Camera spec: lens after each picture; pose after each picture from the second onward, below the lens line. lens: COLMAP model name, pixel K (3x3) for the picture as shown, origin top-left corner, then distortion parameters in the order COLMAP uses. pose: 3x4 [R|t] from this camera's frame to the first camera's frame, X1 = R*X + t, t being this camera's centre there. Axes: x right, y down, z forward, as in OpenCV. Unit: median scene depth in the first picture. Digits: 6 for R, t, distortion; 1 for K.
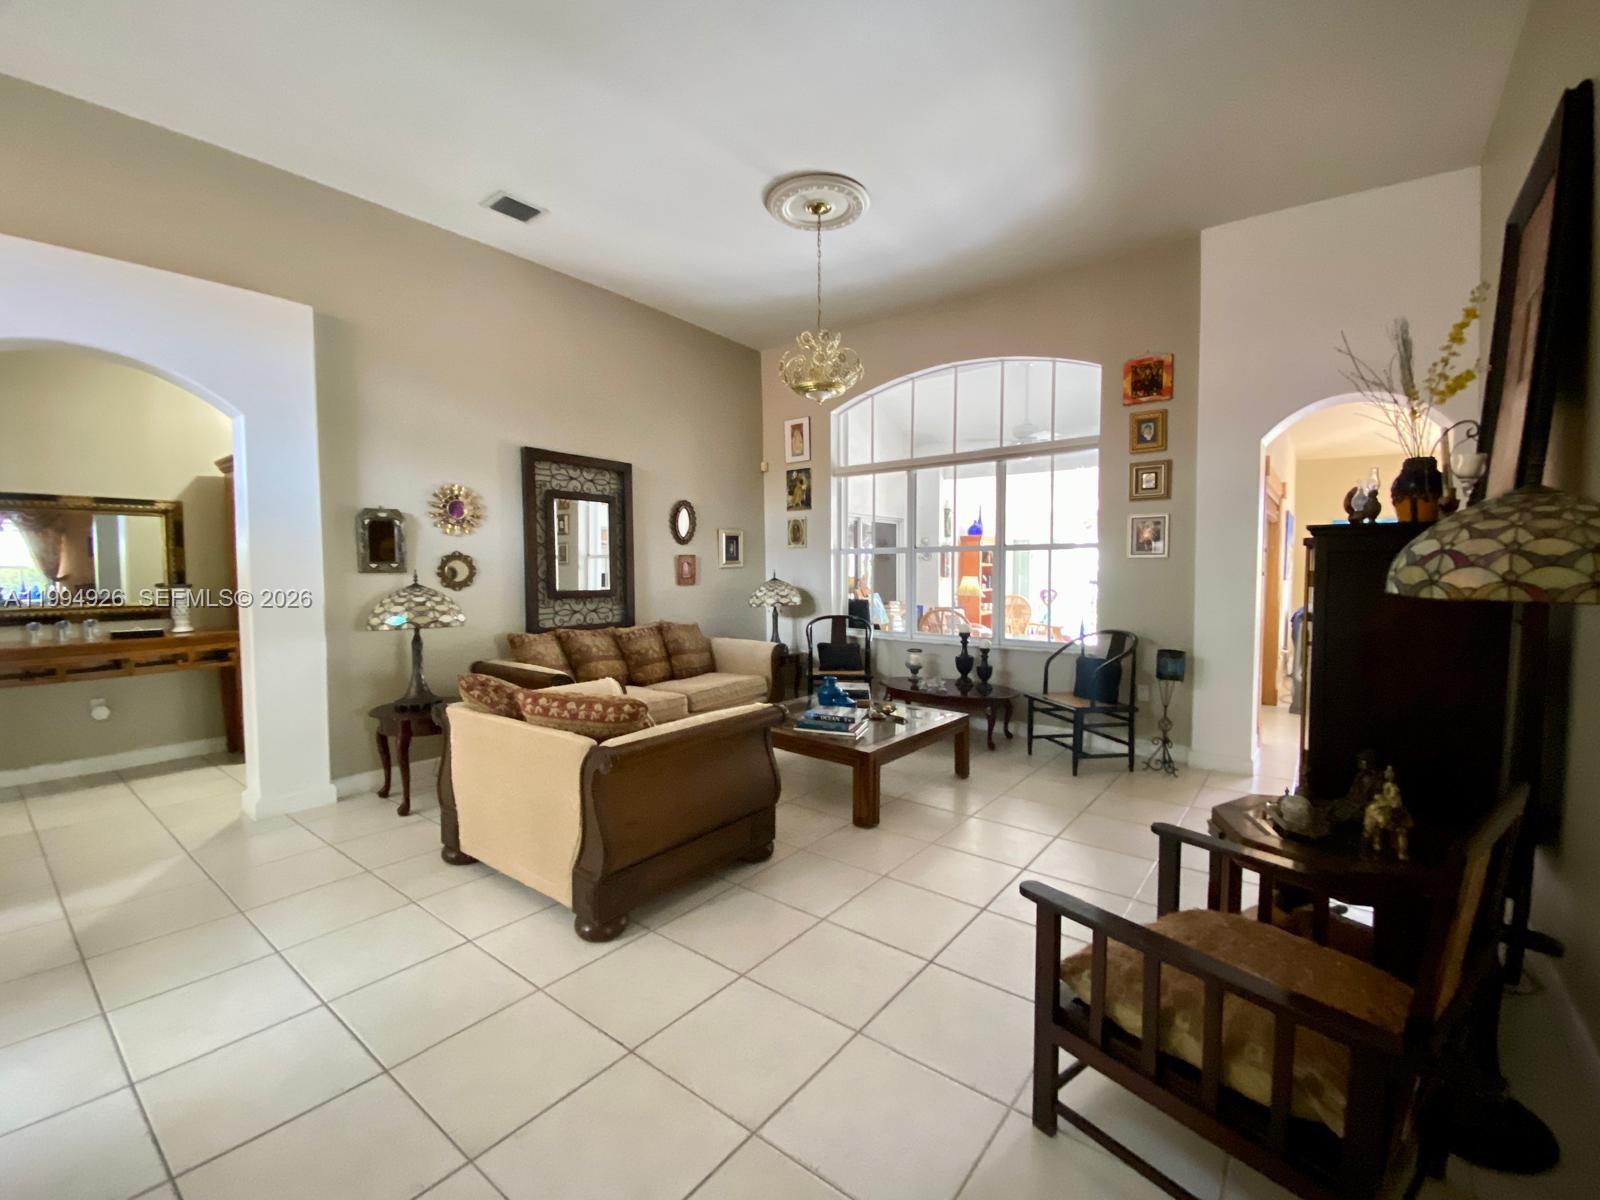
lens RADIAL K [[670.6, 0, 800.0], [0, 670.6, 600.0], [0, 0, 1]] dist [0.044191, -0.034372]
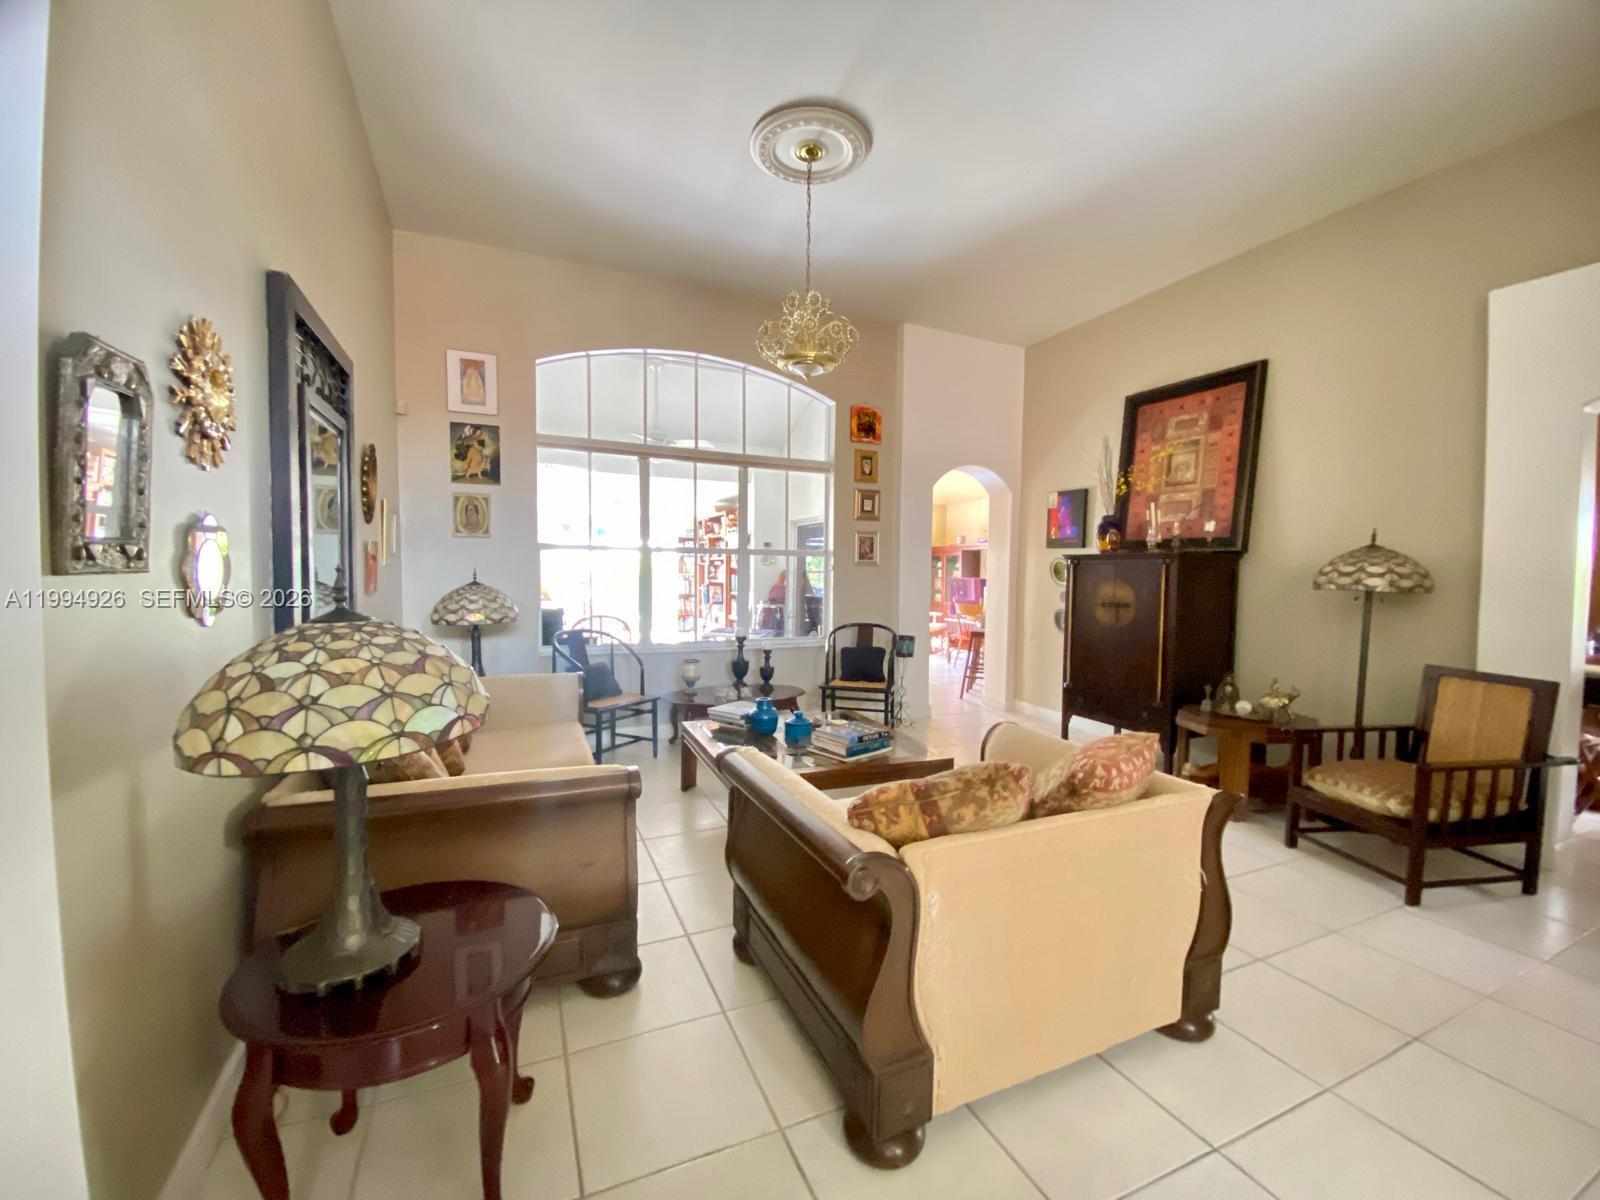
lens RADIAL K [[641.5, 0, 800.0], [0, 641.5, 600.0], [0, 0, 1]] dist [0.041659, -0.030915]
pose [[0.478118, -0.028926, 0.877819, -0.584853], [0.026801, 0.999473, 0.018337, -0.021390], [-0.877886, 0.014759, 0.478641, 0.513688]]
